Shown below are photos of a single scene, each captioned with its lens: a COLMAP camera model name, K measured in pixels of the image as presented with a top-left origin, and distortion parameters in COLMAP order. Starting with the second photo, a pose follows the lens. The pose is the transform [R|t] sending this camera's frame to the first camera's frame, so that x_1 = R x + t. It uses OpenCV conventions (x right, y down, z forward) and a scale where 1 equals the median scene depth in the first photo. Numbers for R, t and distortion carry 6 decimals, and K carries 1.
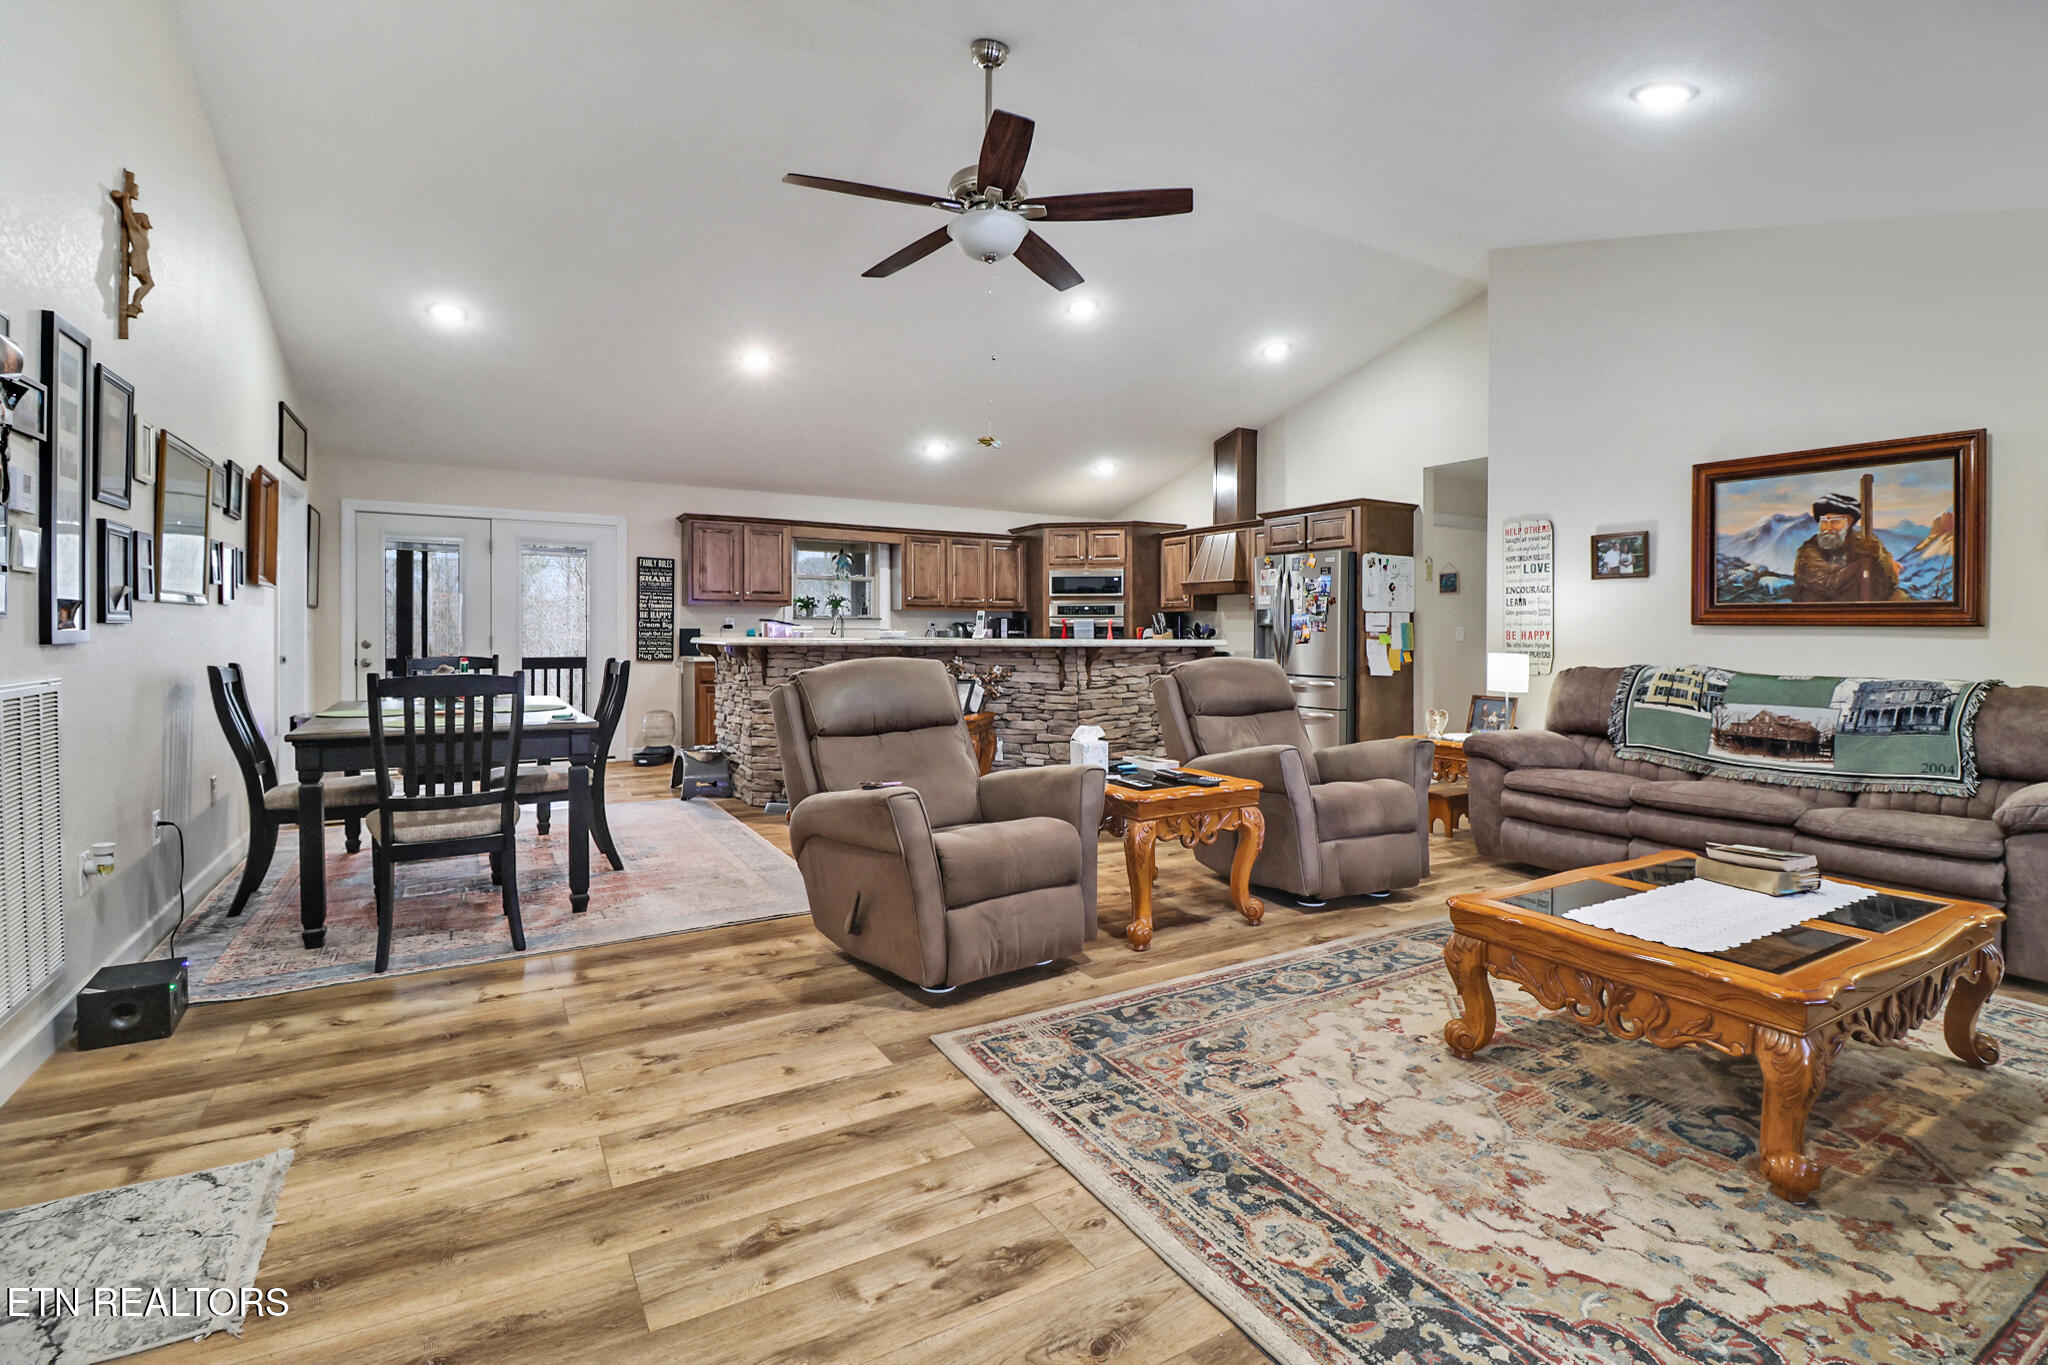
lens RADIAL K [[947.8, 0, 1052.3], [0, 947.8, 654.5], [0, 0, 1]] dist [-0.005280, -0.005185]
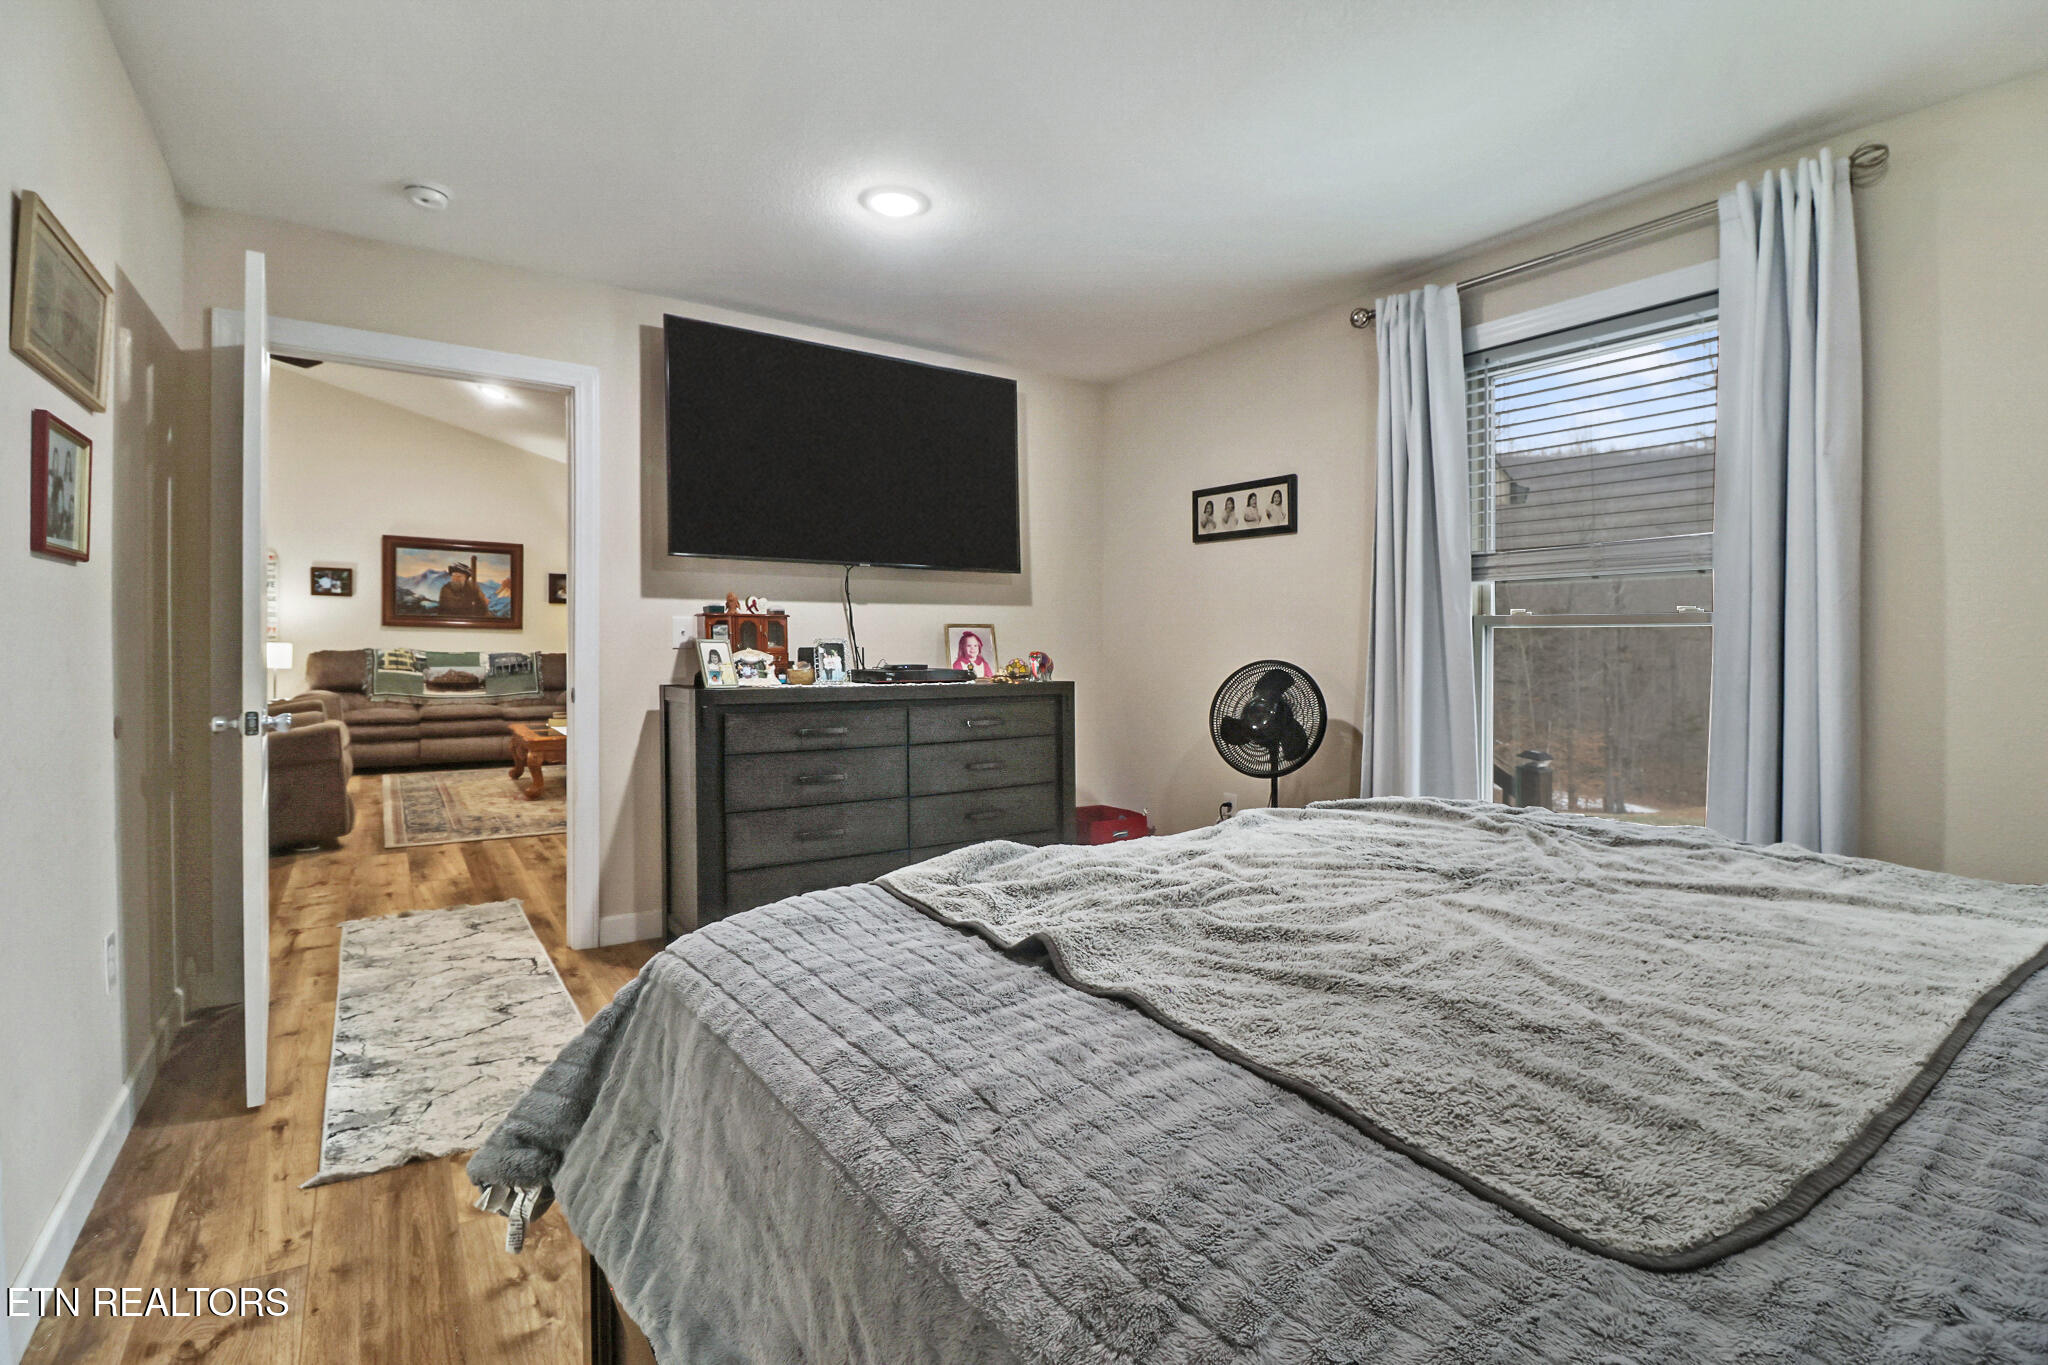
lens RADIAL K [[947.8, 0, 1026.0], [0, 947.8, 646.1], [0, 0, 1]] dist [-0.005280, -0.005185]
pose [[-0.050531, -0.013954, 0.998625, -1.214381], [0.008751, 0.999858, 0.014414, -0.008258], [-0.998684, 0.009467, -0.050402, -0.117092]]
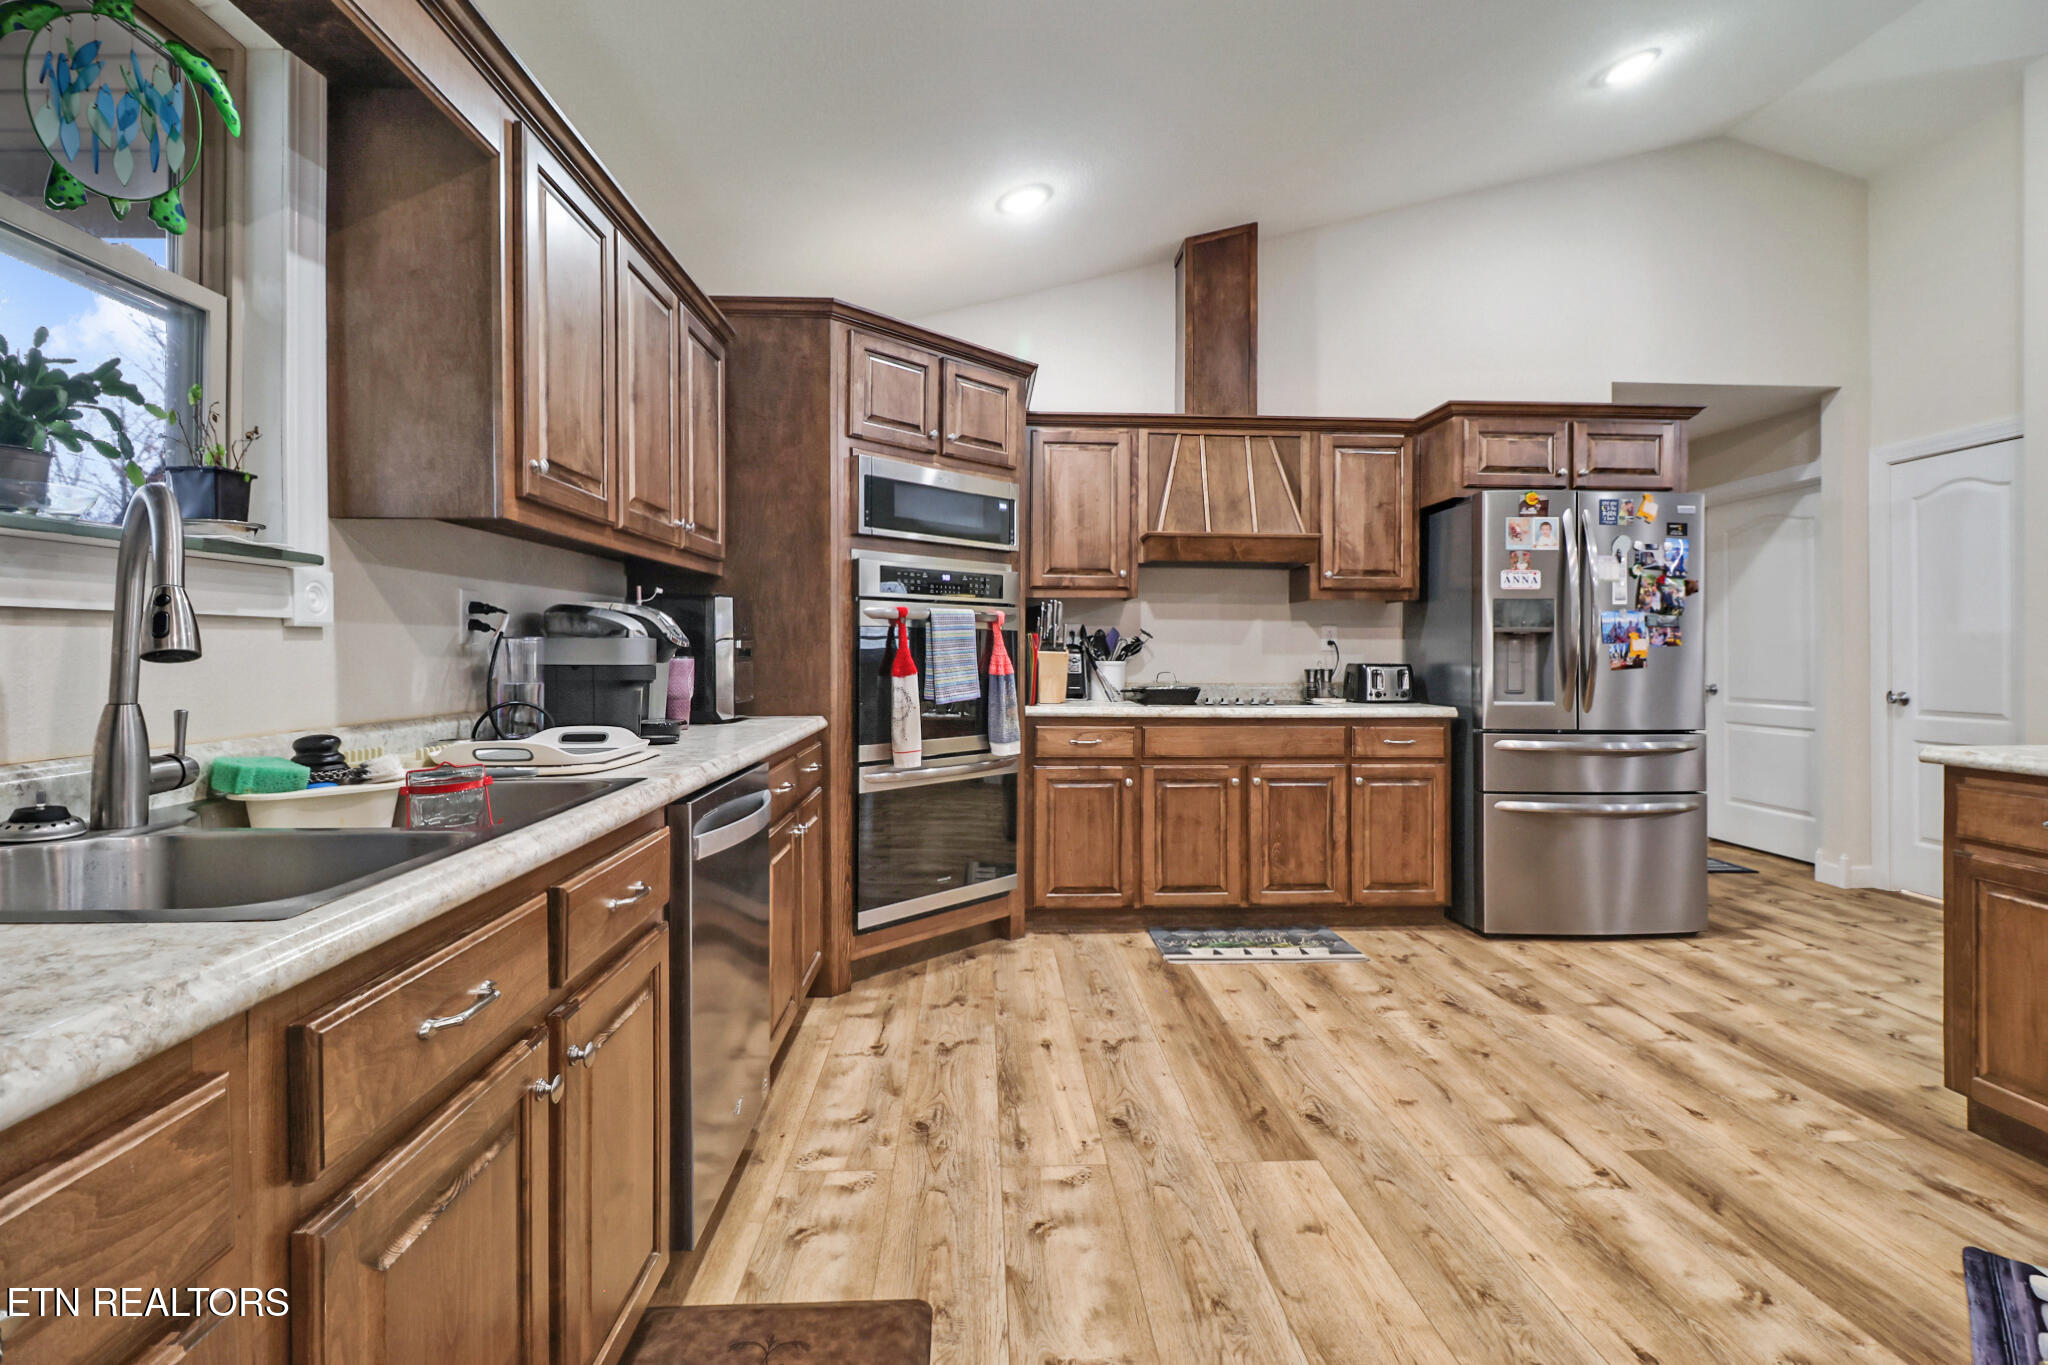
lens RADIAL K [[947.8, 0, 1029.7], [0, 947.8, 659.5], [0, 0, 1]] dist [-0.005280, -0.005185]
pose [[0.483979, -0.011407, 0.875005, -0.537133], [0.017733, 0.999838, 0.003226, -0.038290], [-0.874900, 0.013955, 0.484103, 1.649906]]
